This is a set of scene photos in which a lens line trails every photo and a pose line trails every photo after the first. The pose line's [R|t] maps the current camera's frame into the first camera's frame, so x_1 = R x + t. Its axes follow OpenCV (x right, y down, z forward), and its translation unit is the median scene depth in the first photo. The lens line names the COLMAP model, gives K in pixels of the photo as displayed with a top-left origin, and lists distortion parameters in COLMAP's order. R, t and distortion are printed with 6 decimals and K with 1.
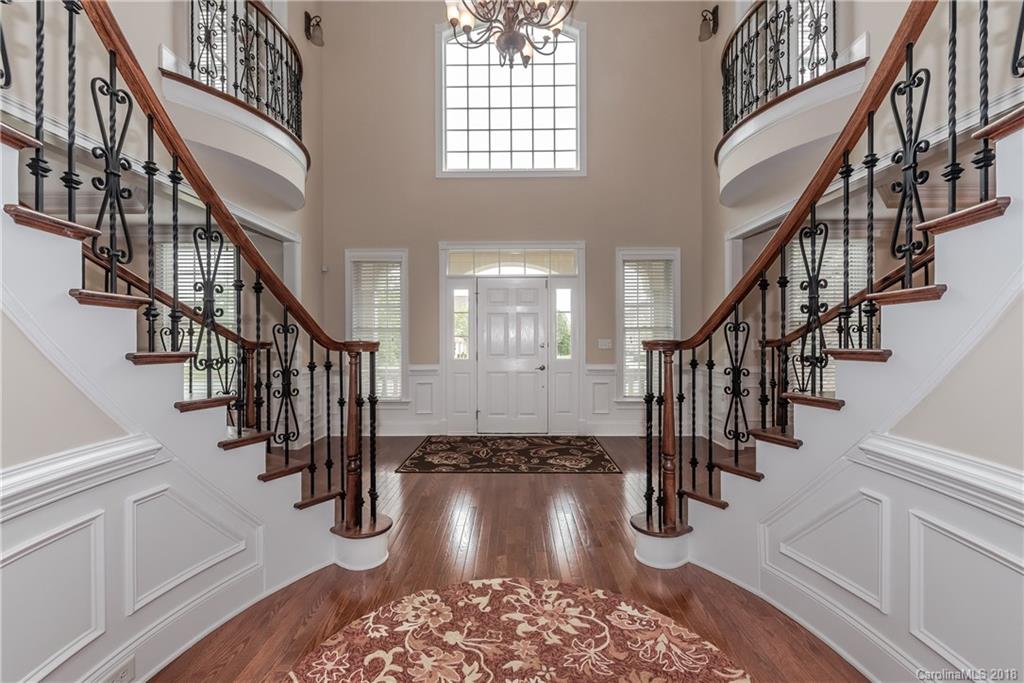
lens RADIAL K [[413.2, 0, 512.0], [0, 413.2, 341.5], [0, 0, 1]] dist [0.000094, -0.000011]
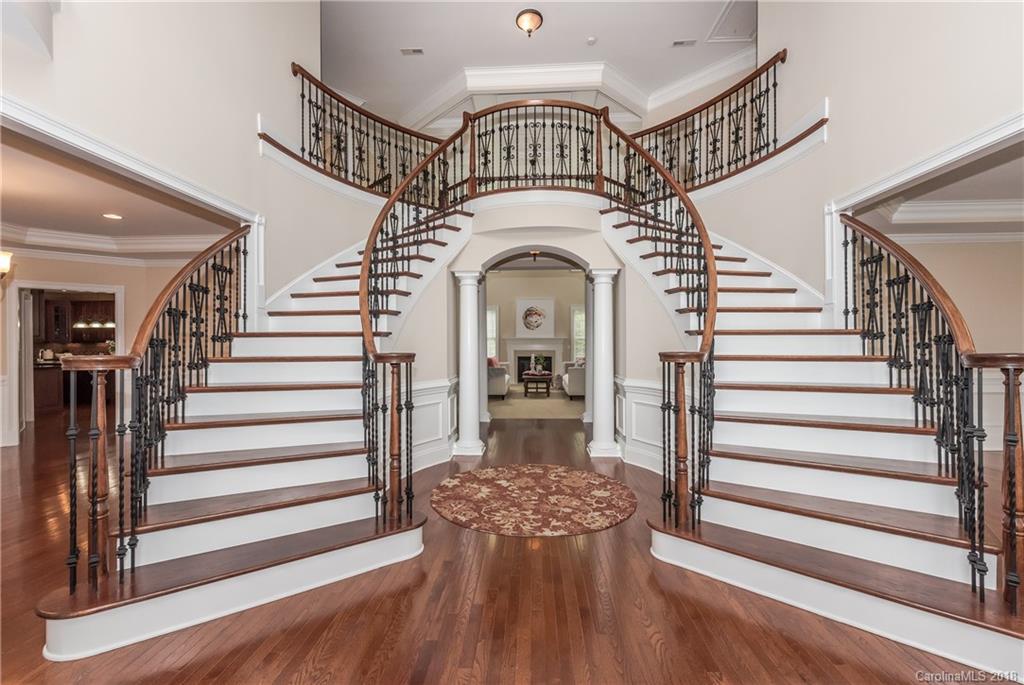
lens RADIAL K [[413.2, 0, 512.0], [0, 413.2, 342.5], [0, 0, 1]] dist [0.000094, -0.000011]
pose [[-0.998812, 0.007240, 0.048184, 0.007910], [0.007781, 0.999909, 0.011054, -0.054667], [-0.048099, 0.011416, -0.998777, 2.635398]]
